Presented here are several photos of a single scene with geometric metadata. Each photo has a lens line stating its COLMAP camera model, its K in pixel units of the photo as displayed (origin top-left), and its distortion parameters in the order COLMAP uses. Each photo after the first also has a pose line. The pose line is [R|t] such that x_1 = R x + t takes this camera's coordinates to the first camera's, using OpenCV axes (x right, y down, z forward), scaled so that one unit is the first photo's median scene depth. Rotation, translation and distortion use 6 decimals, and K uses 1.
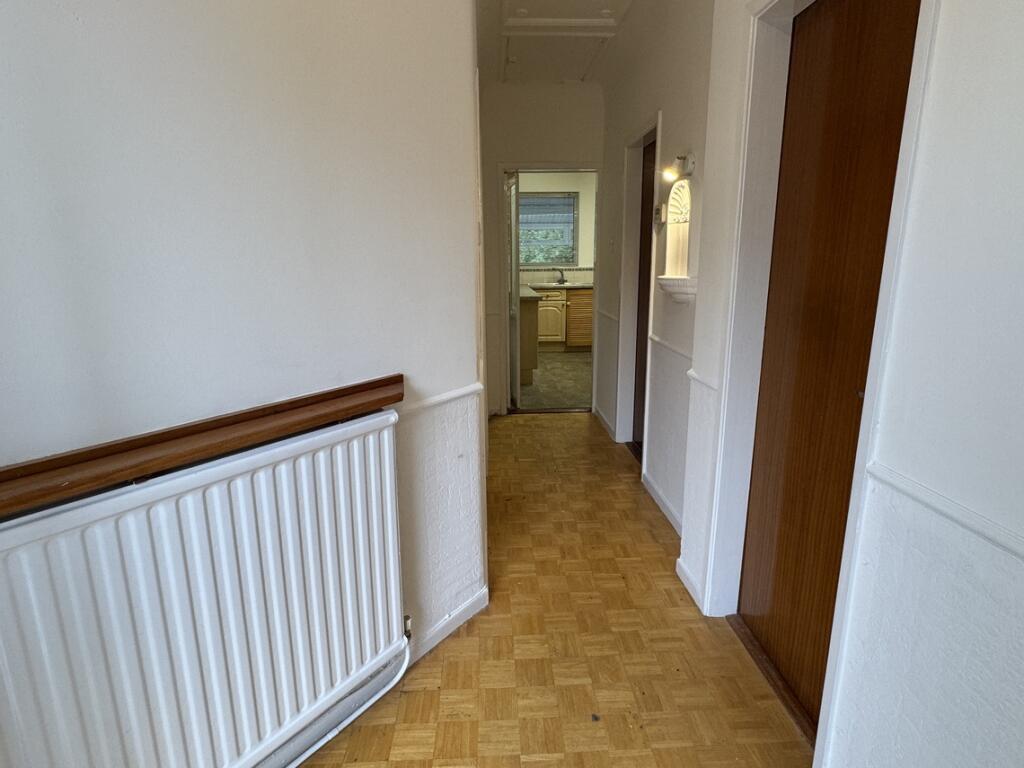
lens RADIAL K [[548.4, 0, 512.0], [0, 548.4, 384.0], [0, 0, 1]] dist [-0.001461, -0.000158]
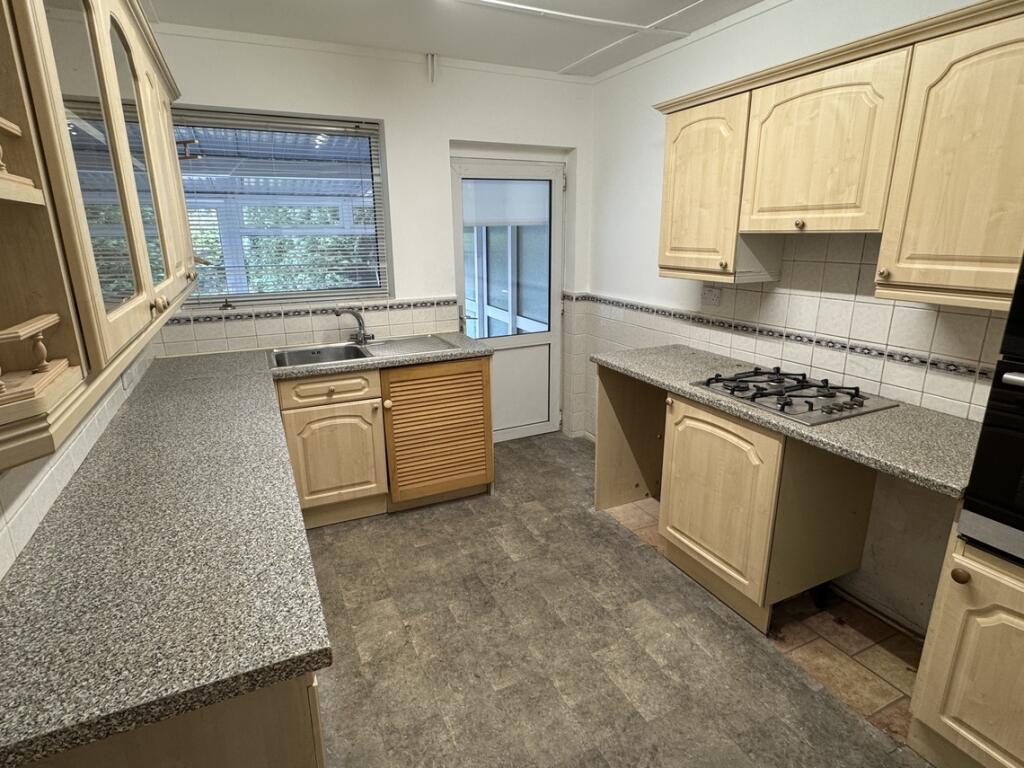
lens RADIAL K [[548.4, 0, 512.0], [0, 548.4, 384.0], [0, 0, 1]] dist [-0.001461, -0.000158]
pose [[0.919830, -0.103881, 0.378315, 0.035505], [0.087188, 0.994320, 0.061041, -0.169947], [-0.382507, -0.023163, 0.923662, 0.576026]]
